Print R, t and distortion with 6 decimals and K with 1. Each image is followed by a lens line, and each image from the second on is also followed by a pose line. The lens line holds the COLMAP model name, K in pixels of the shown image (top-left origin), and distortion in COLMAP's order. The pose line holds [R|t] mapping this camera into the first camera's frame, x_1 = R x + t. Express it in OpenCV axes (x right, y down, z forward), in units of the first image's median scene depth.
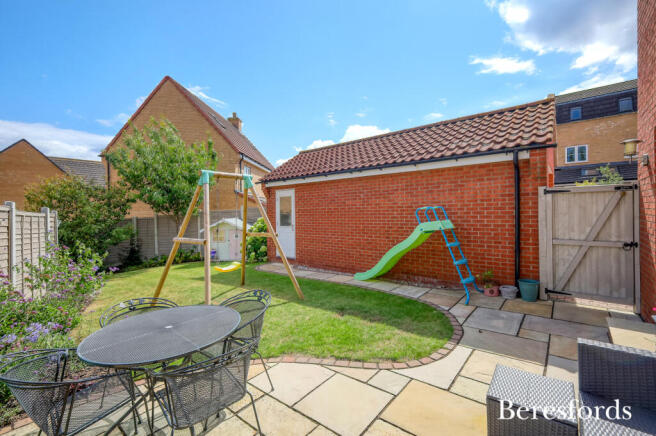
lens RADIAL K [[286.4, 0, 327.6], [0, 286.4, 215.8], [0, 0, 1]] dist [0.003440, 0.000311]
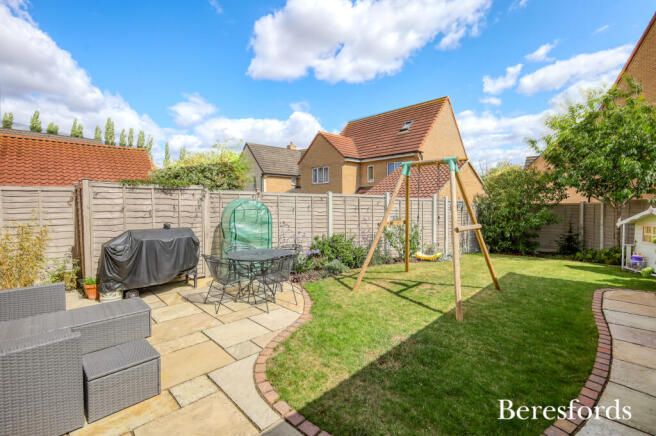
lens RADIAL K [[286.4, 0, 326.8], [0, 286.4, 207.4], [0, 0, 1]] dist [0.003440, 0.000311]
pose [[-0.097739, 0.039355, -0.994434, 0.850315], [-0.003978, 0.999194, 0.039935, -0.030659], [0.995204, 0.007859, -0.097503, 0.933522]]
